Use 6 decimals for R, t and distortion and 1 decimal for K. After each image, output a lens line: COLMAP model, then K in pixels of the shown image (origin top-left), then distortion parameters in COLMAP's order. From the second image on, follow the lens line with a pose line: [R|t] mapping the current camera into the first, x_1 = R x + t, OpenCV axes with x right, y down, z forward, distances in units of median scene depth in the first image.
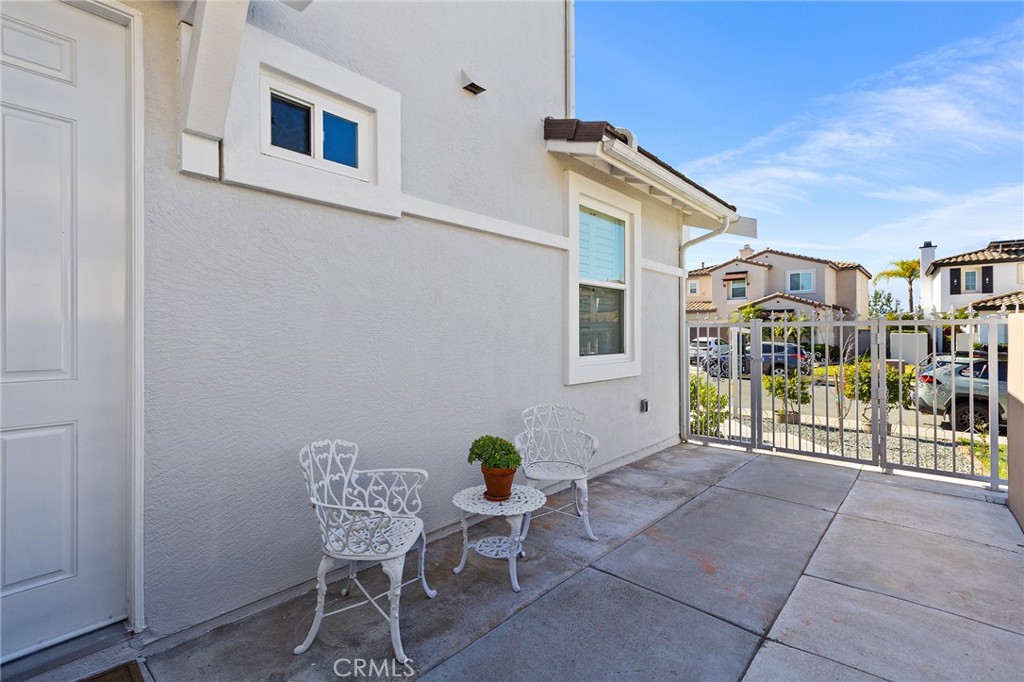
lens RADIAL K [[465.4, 0, 508.8], [0, 465.4, 337.3], [0, 0, 1]] dist [0.005165, -0.000343]
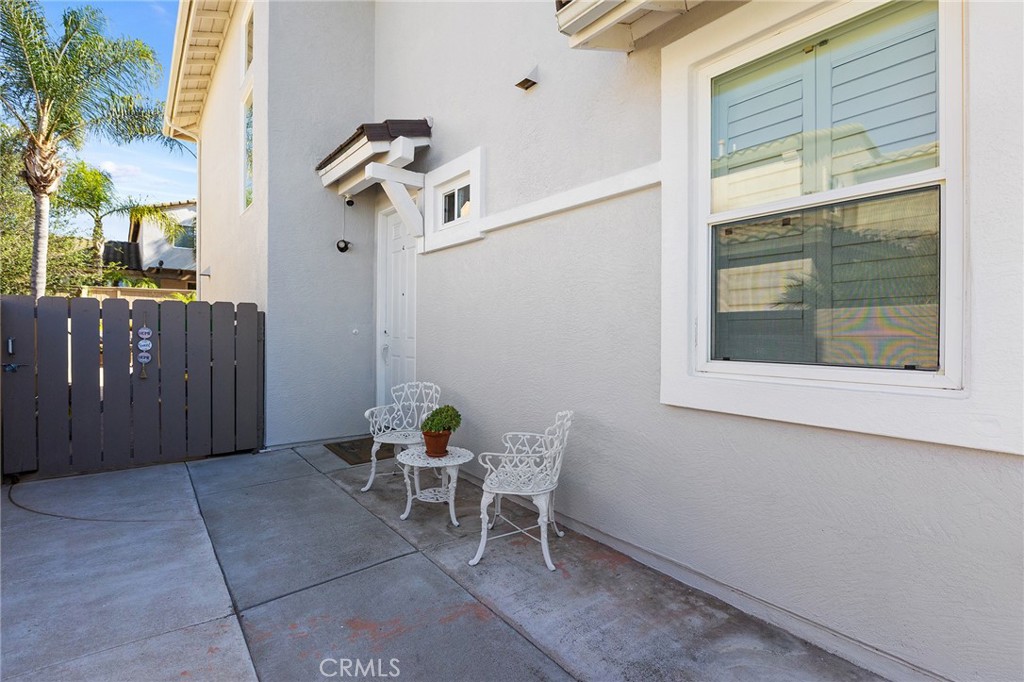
lens RADIAL K [[460.1, 0, 512.1], [0, 460.1, 333.7], [0, 0, 1]] dist [-0.002123, 0.000583]
pose [[-0.143619, 0.005662, -0.989617, 1.215485], [-0.010393, 0.999920, 0.007229, 0.015111], [0.989578, 0.011323, -0.143549, 1.450253]]
